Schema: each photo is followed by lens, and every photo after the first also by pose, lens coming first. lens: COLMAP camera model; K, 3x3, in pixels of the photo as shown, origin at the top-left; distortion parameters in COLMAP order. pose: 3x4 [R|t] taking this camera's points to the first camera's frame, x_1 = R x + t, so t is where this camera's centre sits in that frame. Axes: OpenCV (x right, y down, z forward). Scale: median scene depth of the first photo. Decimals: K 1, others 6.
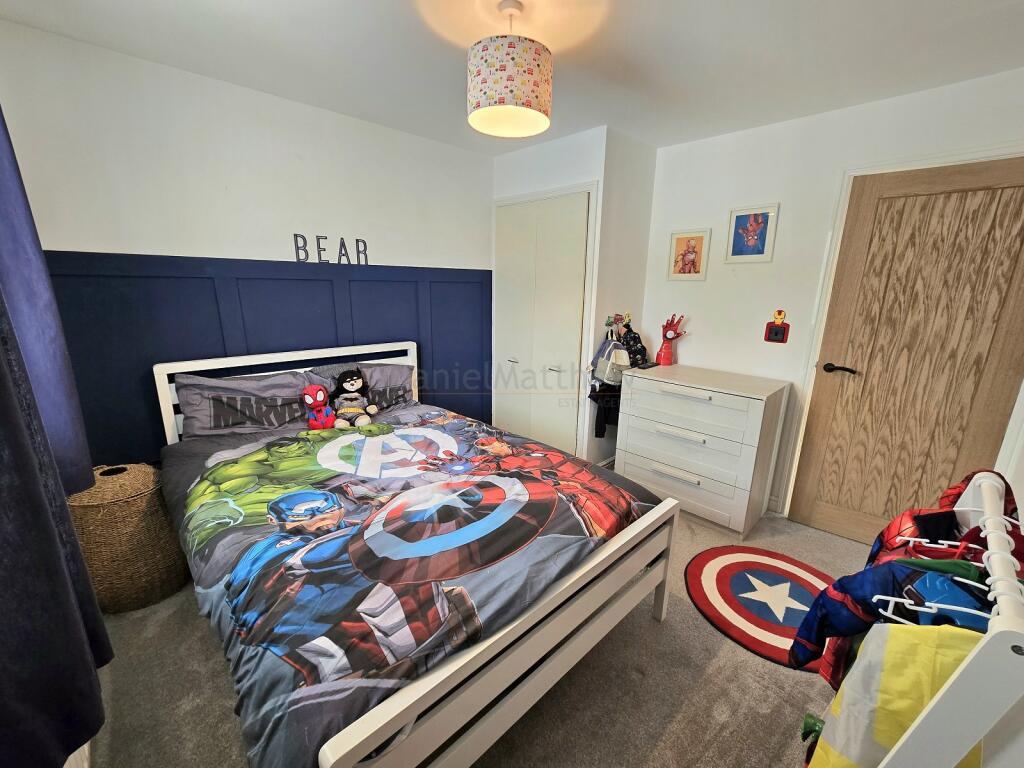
lens RADIAL K [[418.6, 0, 512.5], [0, 418.6, 388.9], [0, 0, 1]] dist [-0.000785, -0.000021]
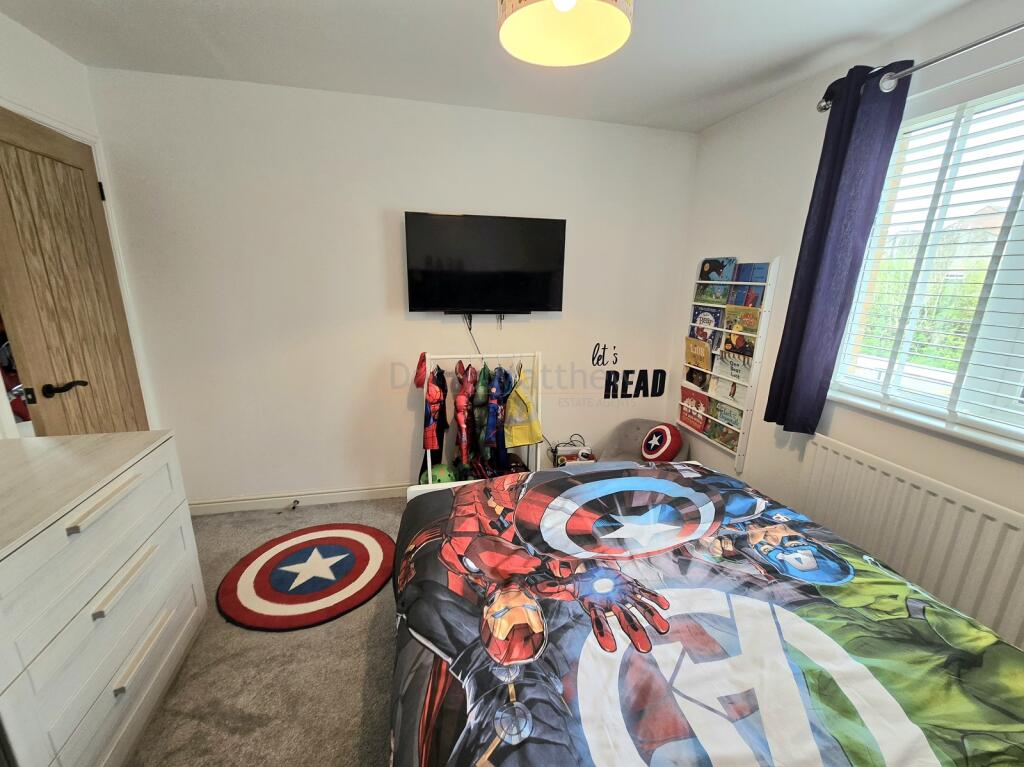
lens RADIAL K [[418.6, 0, 513.9], [0, 418.6, 382.4], [0, 0, 1]] dist [-0.000785, -0.000021]
pose [[-0.854968, -0.166961, 0.491075, -0.284005], [0.090041, 0.884625, 0.457527, -0.400421], [-0.510806, 0.435387, -0.741293, 1.453119]]
